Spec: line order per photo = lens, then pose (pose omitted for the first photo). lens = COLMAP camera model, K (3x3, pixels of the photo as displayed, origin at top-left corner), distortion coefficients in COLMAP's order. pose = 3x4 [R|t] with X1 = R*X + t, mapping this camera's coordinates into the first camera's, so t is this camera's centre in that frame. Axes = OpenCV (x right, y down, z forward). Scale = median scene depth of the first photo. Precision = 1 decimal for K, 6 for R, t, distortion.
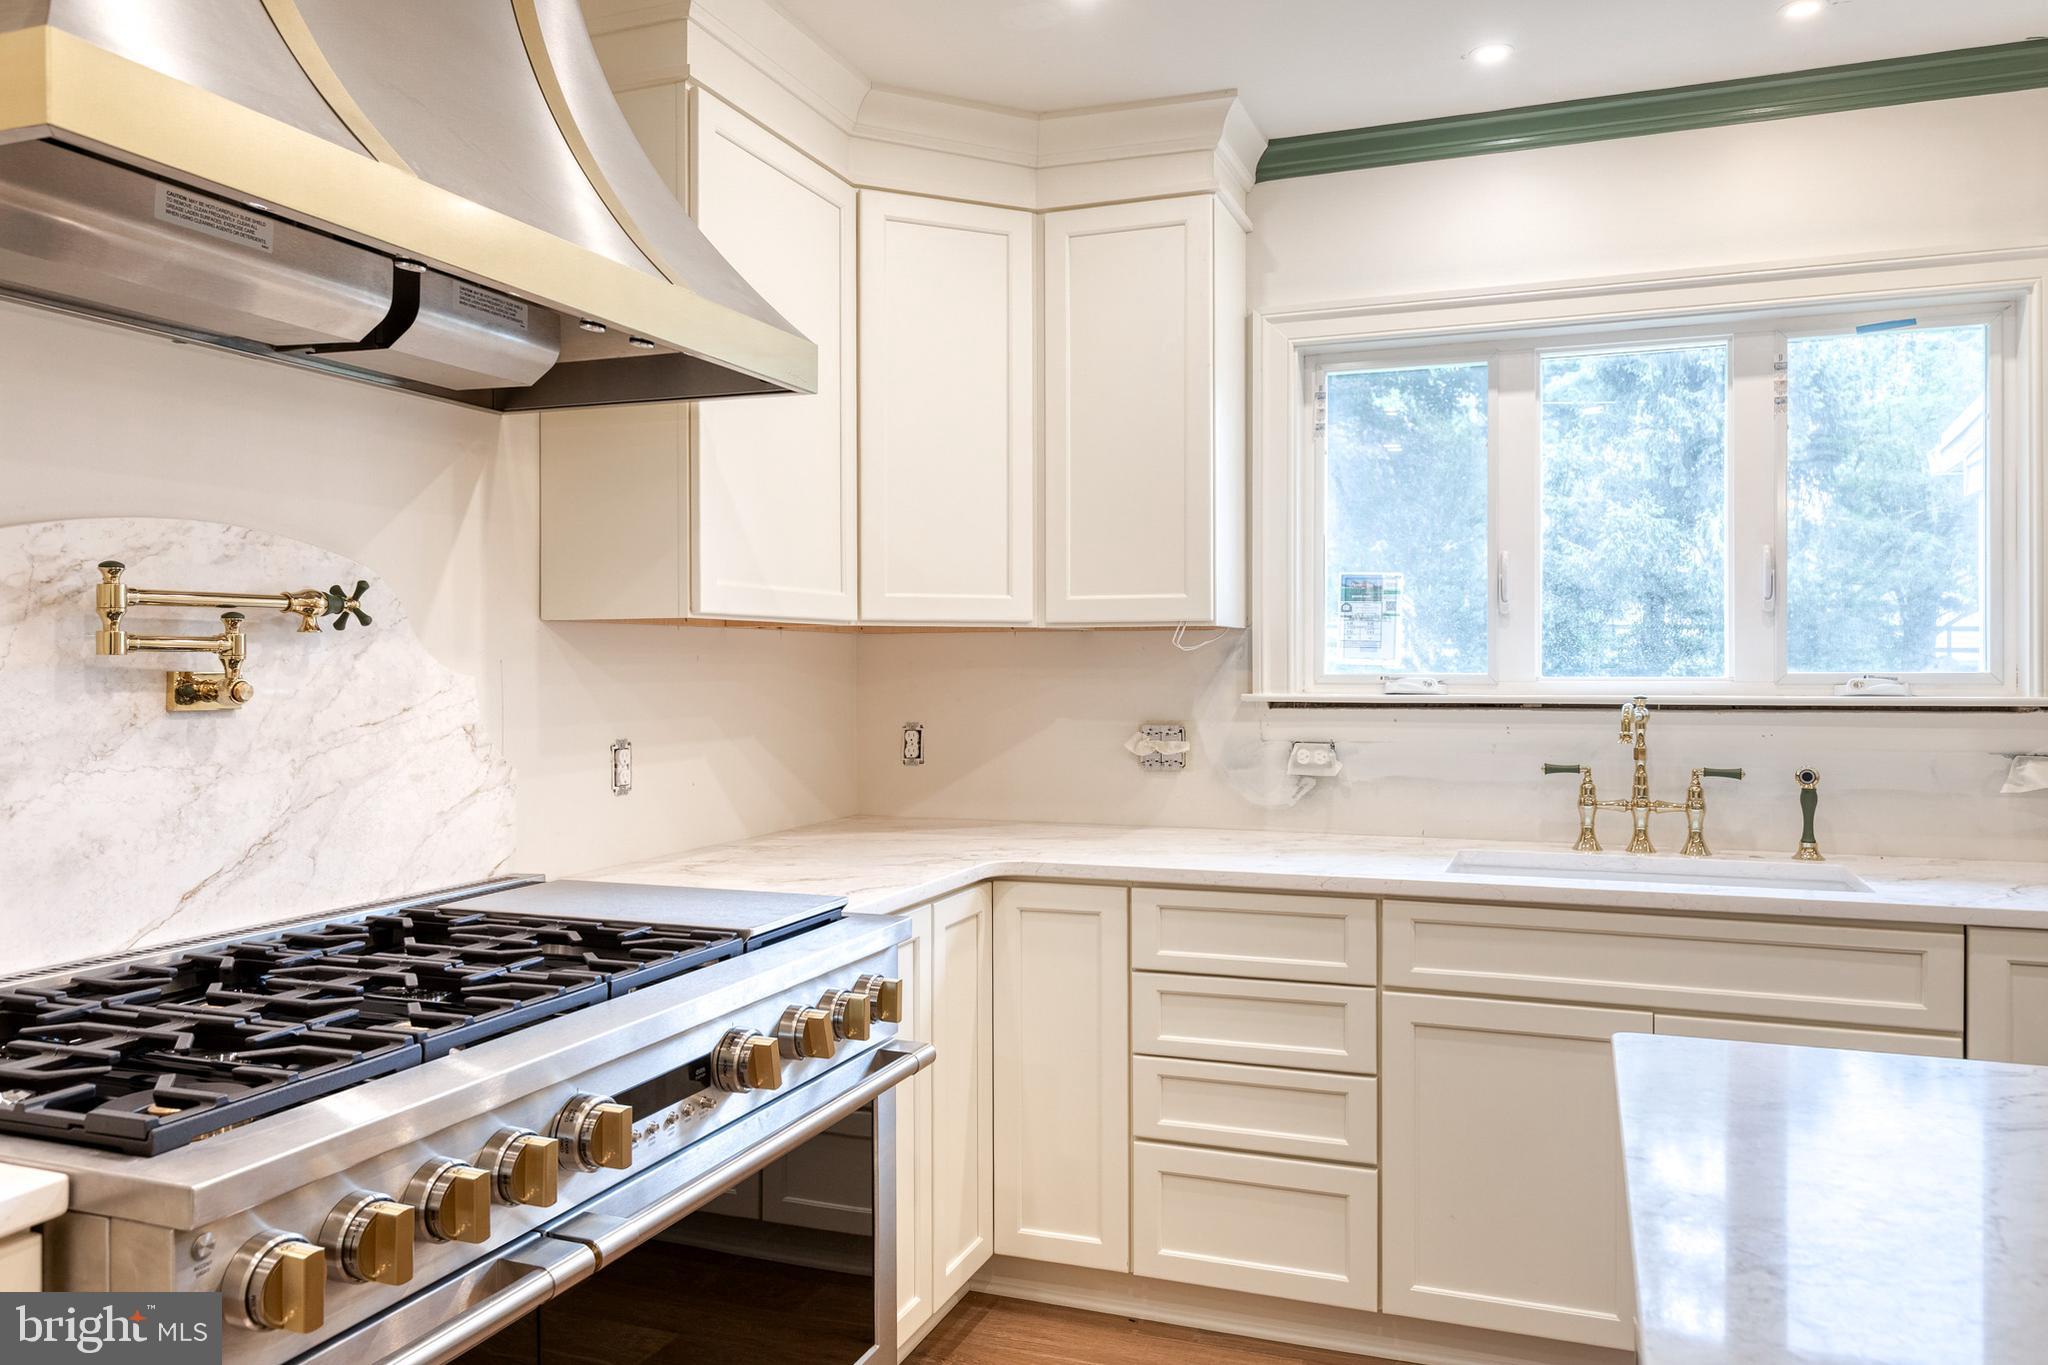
lens RADIAL K [[1449.5, 0, 1036.4], [0, 1449.5, 667.6], [0, 0, 1]] dist [-0.002306, 0.003073]
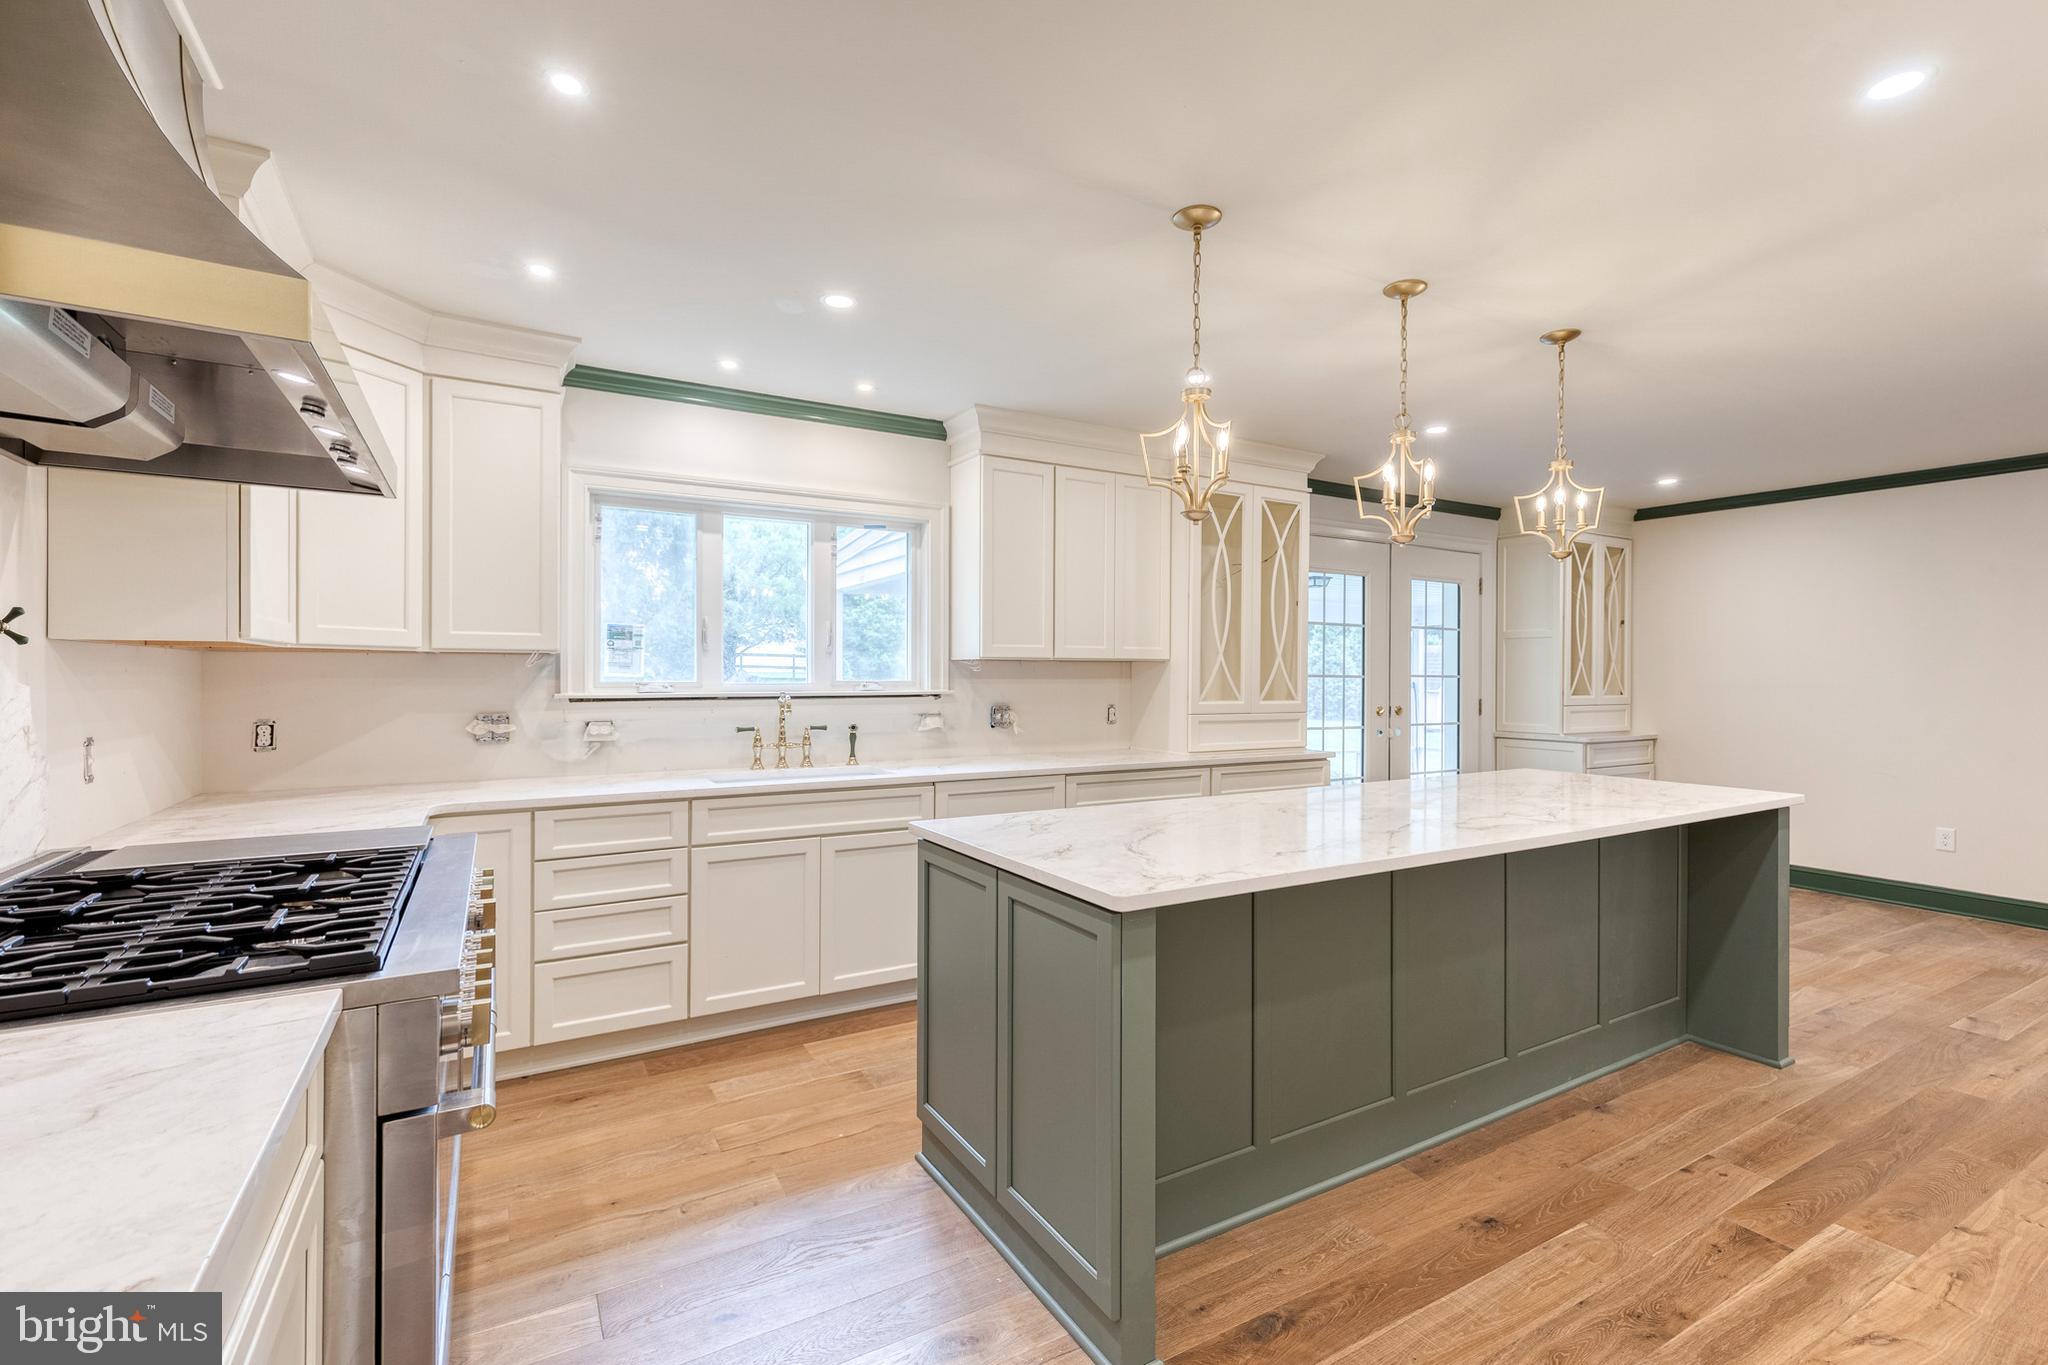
lens RADIAL K [[936.2, 0, 1041.8], [0, 936.2, 675.7], [0, 0, 1]] dist [0.011083, -0.000203]
pose [[0.621900, 0.002110, 0.783094, -0.394766], [-0.002085, 0.999997, -0.001038, -0.002886], [-0.783094, -0.000988, 0.621902, -0.113347]]
